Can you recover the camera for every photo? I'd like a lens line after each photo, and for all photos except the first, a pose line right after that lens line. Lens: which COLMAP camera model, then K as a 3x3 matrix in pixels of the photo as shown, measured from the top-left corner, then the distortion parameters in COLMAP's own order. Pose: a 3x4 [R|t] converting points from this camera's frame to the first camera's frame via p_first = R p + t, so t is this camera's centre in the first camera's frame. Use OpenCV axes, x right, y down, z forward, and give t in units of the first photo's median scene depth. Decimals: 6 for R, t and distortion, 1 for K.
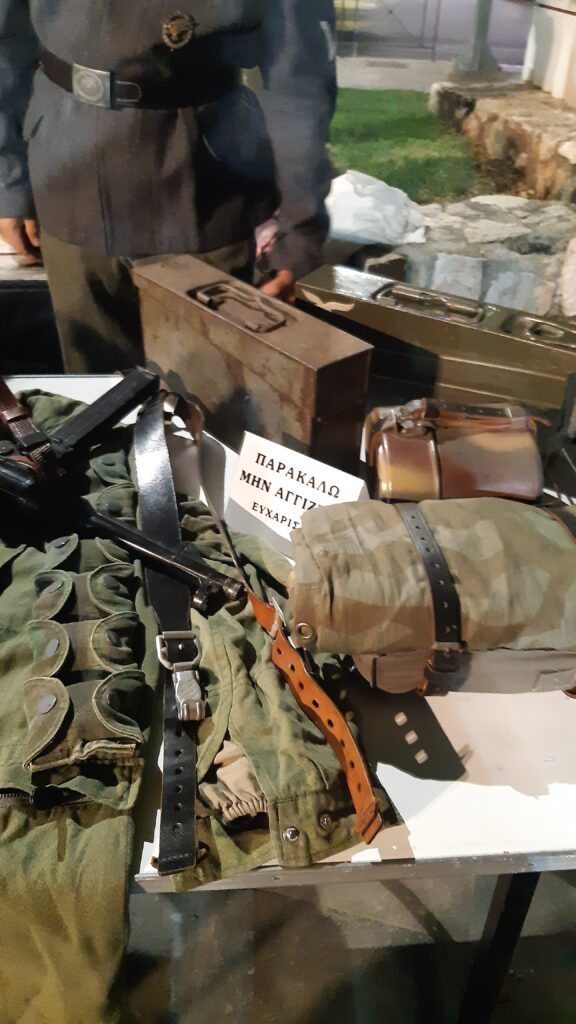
lens RADIAL K [[797.8, 0, 288.0], [0, 797.8, 512.0], [0, 0, 1]] dist [0.070755, -0.141925]
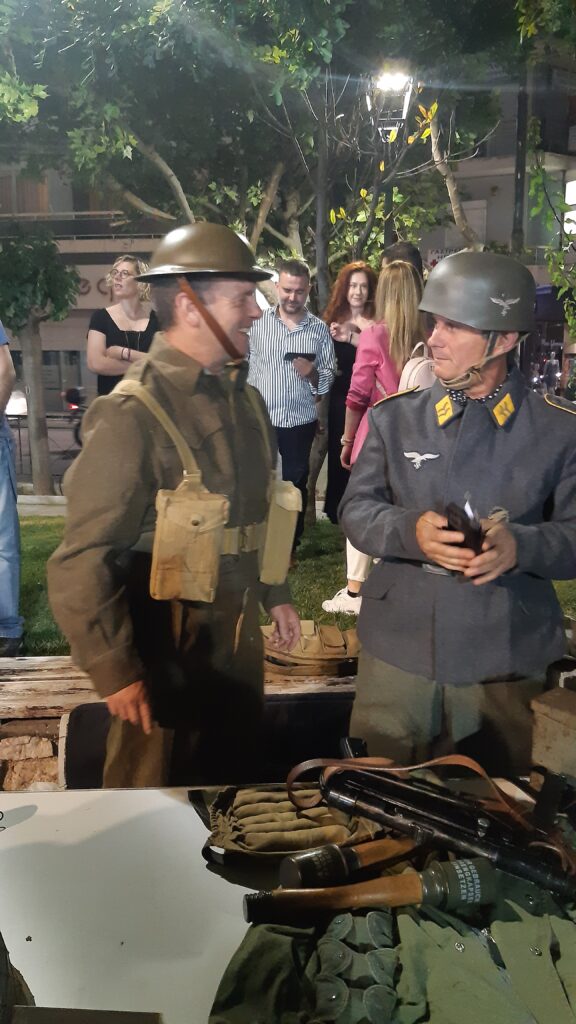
lens RADIAL K [[797.8, 0, 288.0], [0, 797.8, 512.0], [0, 0, 1]] dist [0.070755, -0.141925]
pose [[0.999703, -0.019807, -0.014233, -0.618889], [0.010983, 0.886607, -0.462393, 0.052901], [0.021777, 0.462099, 0.886561, -0.412331]]
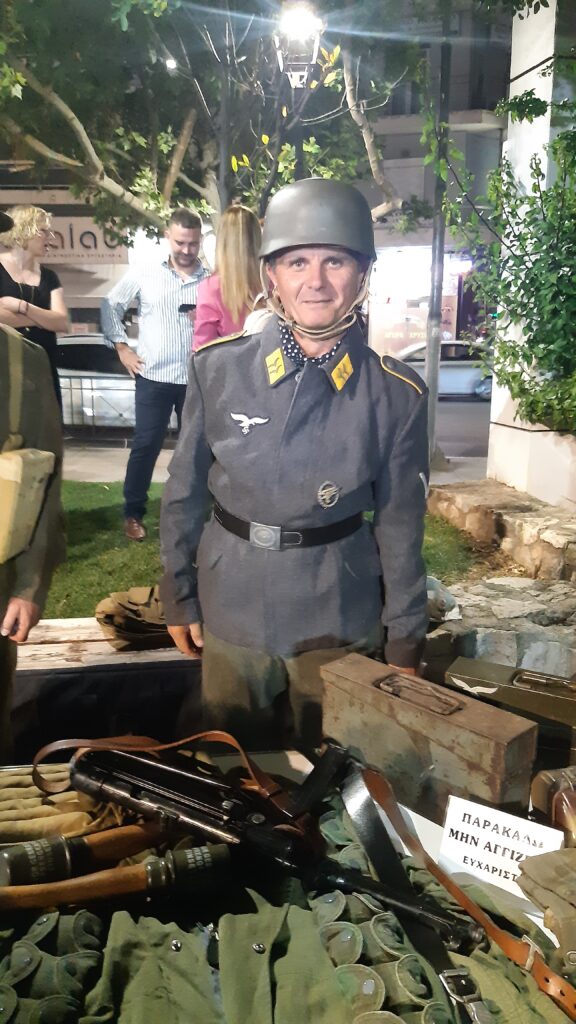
lens RADIAL K [[797.8, 0, 288.0], [0, 797.8, 512.0], [0, 0, 1]] dist [0.070755, -0.141925]
pose [[0.998413, -0.025778, 0.050074, -0.319877], [0.044419, 0.907017, -0.418745, 0.012489], [-0.034623, 0.420305, 0.906722, -0.296454]]
